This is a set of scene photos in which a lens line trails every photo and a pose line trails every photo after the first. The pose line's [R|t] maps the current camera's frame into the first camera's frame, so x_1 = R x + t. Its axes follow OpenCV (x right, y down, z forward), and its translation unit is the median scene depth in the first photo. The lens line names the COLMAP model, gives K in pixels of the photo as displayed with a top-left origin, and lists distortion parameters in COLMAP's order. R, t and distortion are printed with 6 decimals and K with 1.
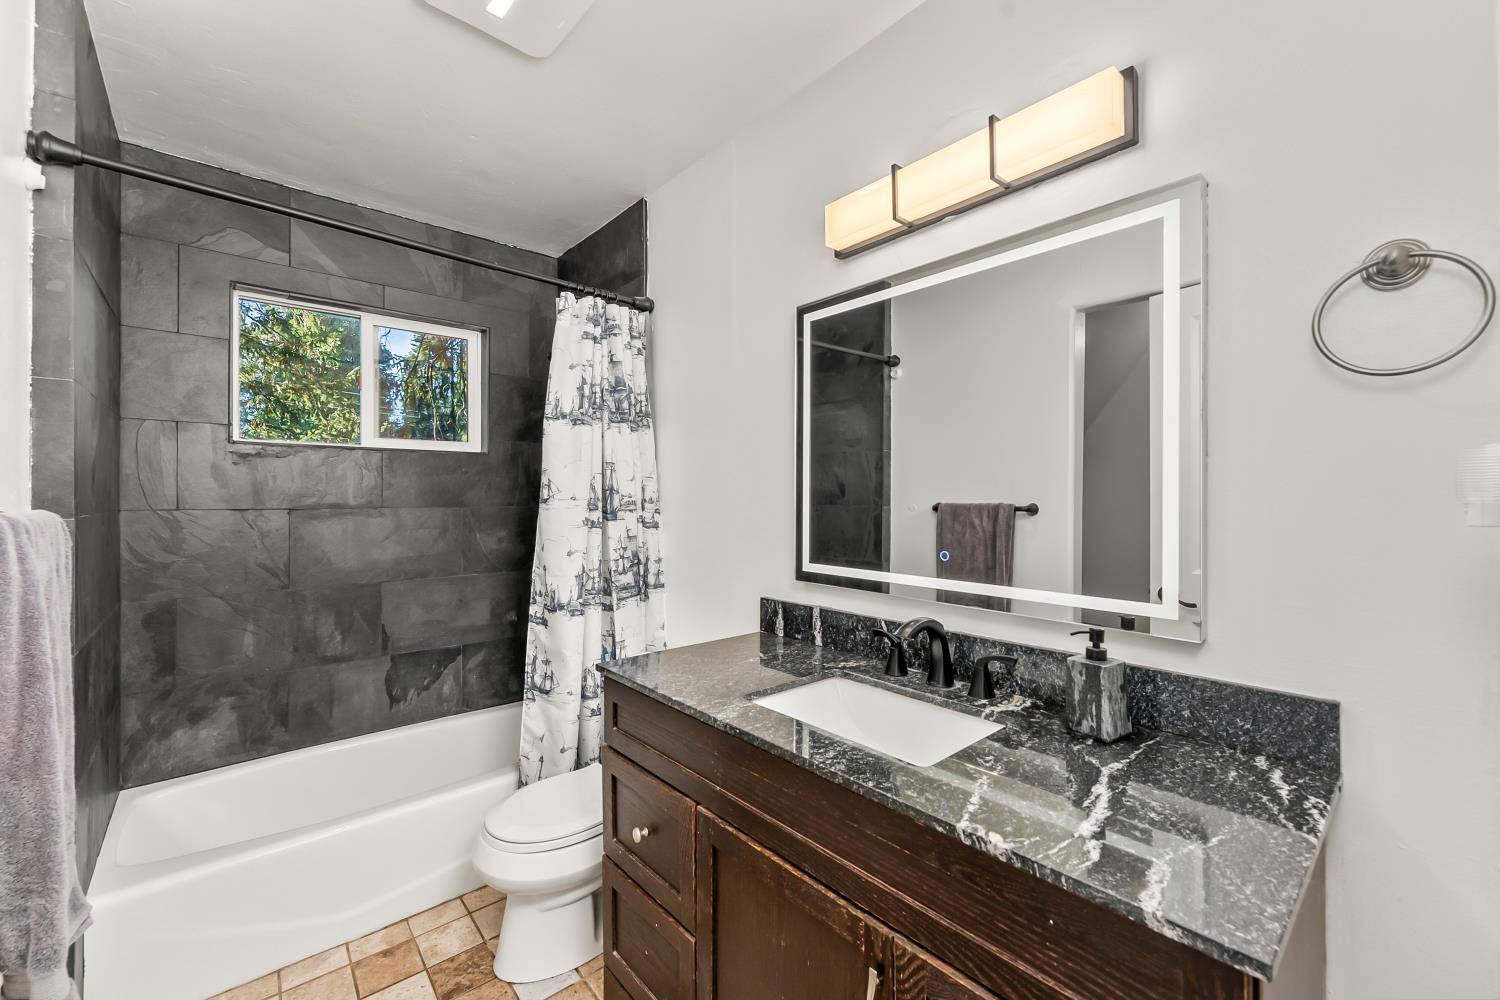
lens RADIAL K [[598.5, 0, 749.7], [0, 598.5, 495.0], [0, 0, 1]] dist [0.001208, 0.000111]
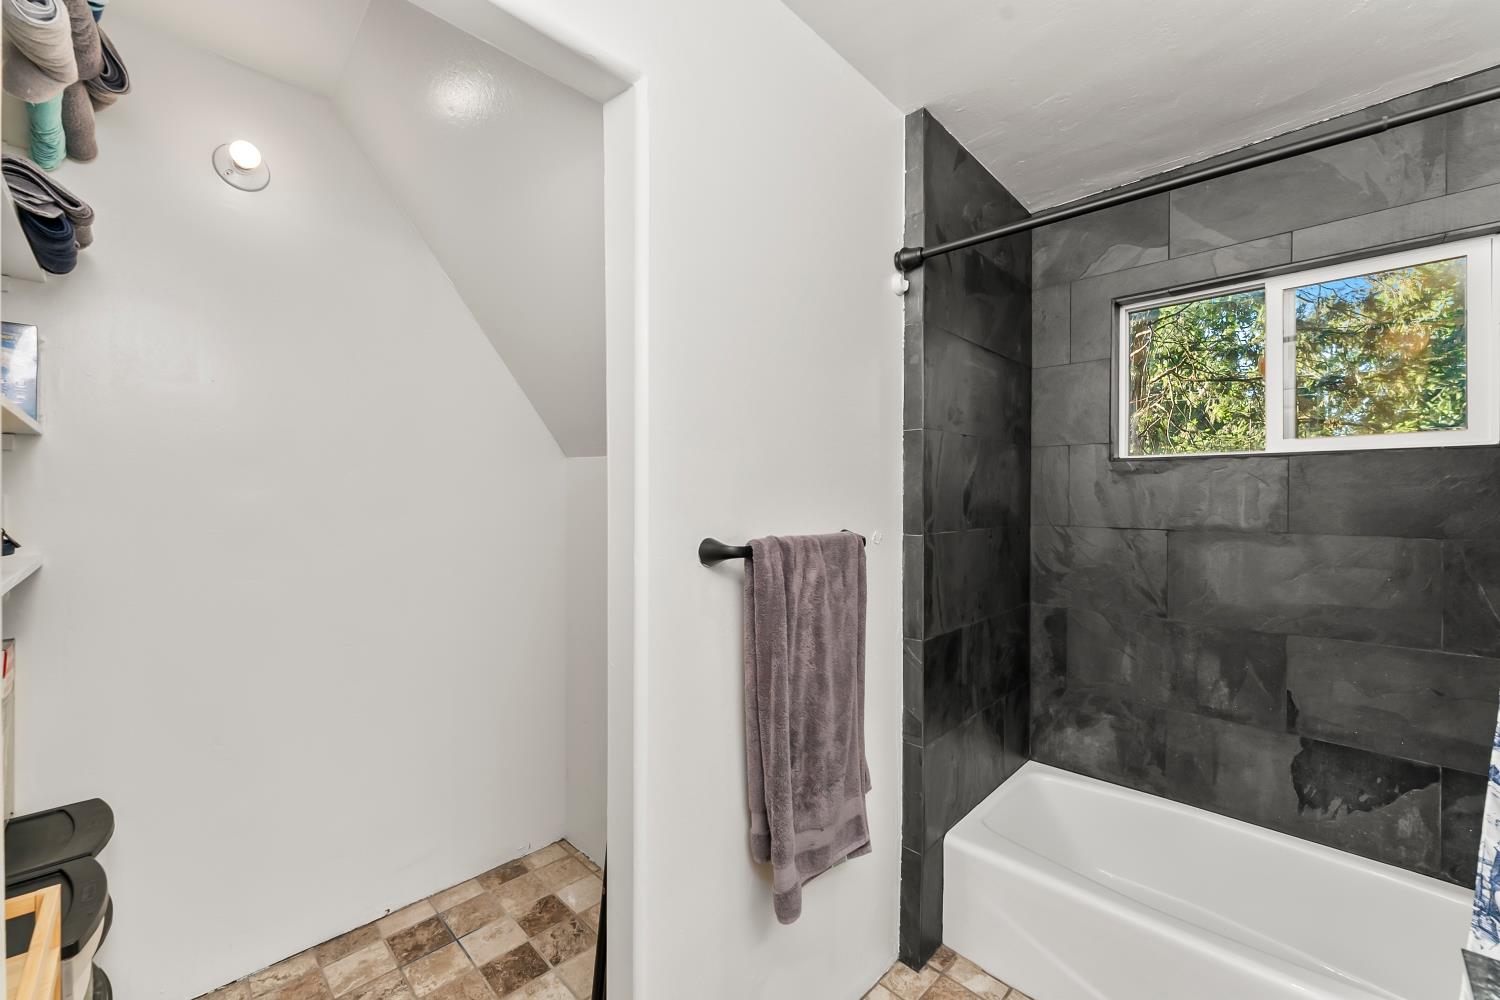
lens RADIAL K [[598.5, 0, 750.2], [0, 598.5, 502.3], [0, 0, 1]] dist [0.001208, 0.000111]
pose [[0.074477, 0.006655, -0.997201, 0.080939], [-0.000708, 0.999978, 0.006620, -0.023343], [0.997223, 0.000213, 0.074480, 0.308286]]
